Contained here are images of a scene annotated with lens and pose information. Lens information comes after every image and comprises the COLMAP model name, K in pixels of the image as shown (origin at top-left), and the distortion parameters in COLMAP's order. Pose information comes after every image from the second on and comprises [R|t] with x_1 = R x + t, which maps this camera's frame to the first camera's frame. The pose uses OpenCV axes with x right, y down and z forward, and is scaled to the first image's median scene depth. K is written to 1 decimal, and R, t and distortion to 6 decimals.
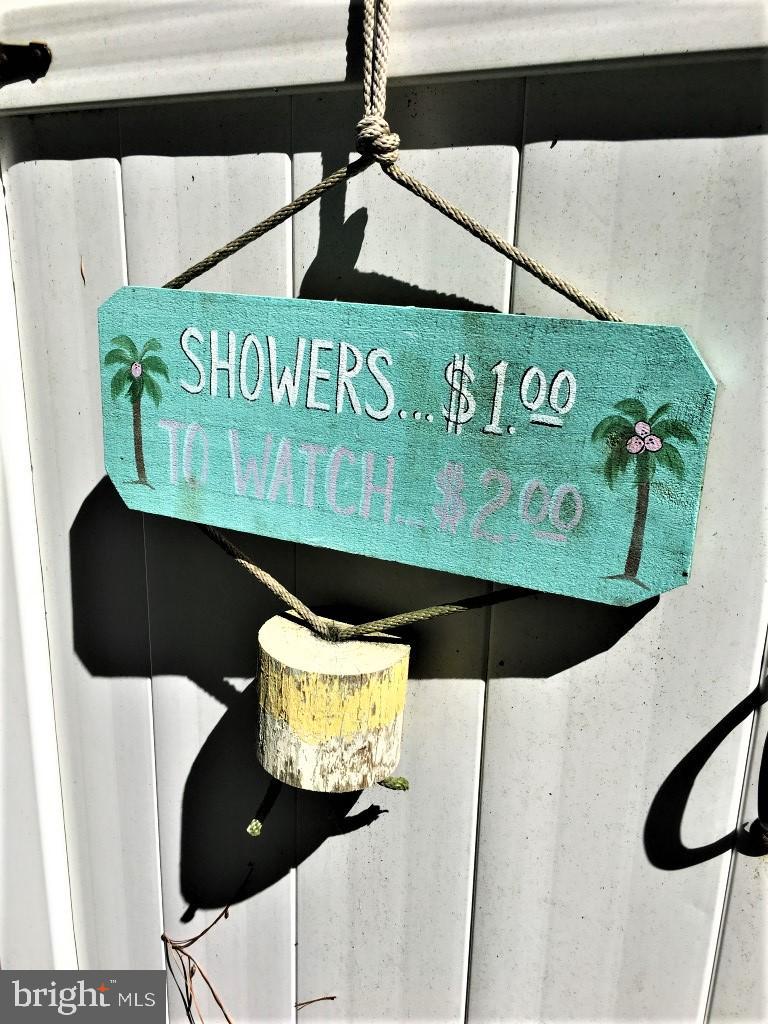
lens RADIAL K [[877.2, 0, 383.5], [0, 877.2, 510.1], [0, 0, 1]] dist [0.080964, -0.114114]
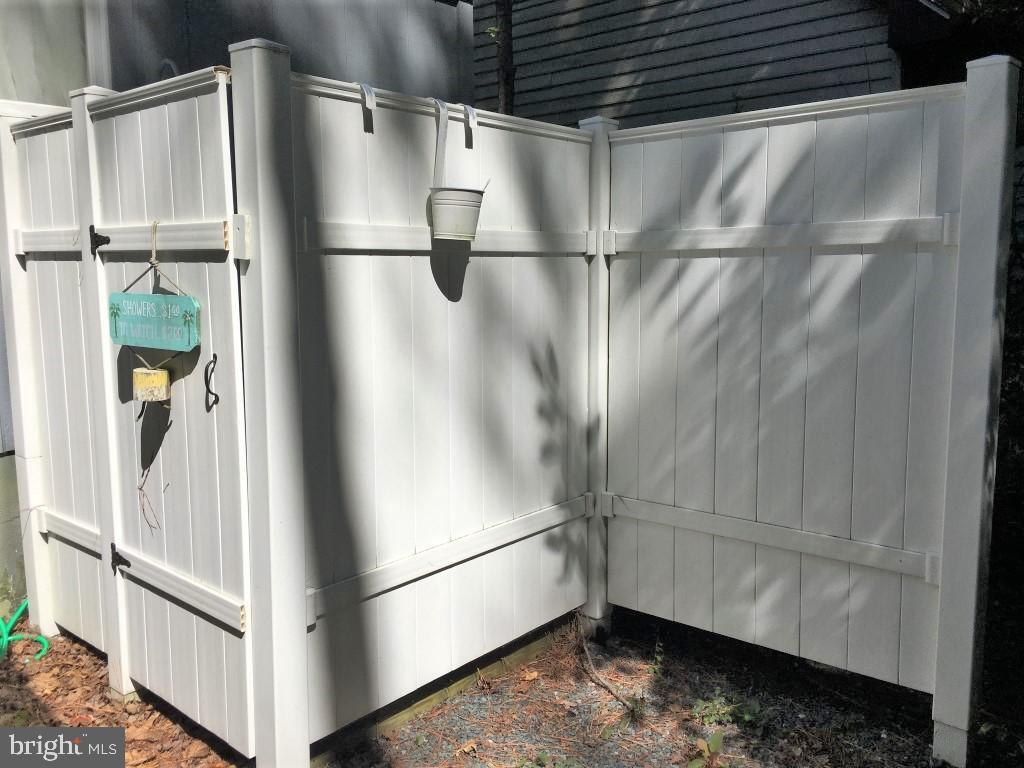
lens RADIAL K [[877.2, 0, 511.5], [0, 877.2, 383.1], [0, 0, 1]] dist [0.080964, -0.114114]
pose [[0.987913, -0.006487, -0.154875, 2.730839], [-0.018609, 0.986935, -0.160042, 1.007868], [0.153890, 0.160990, 0.974885, -3.419156]]
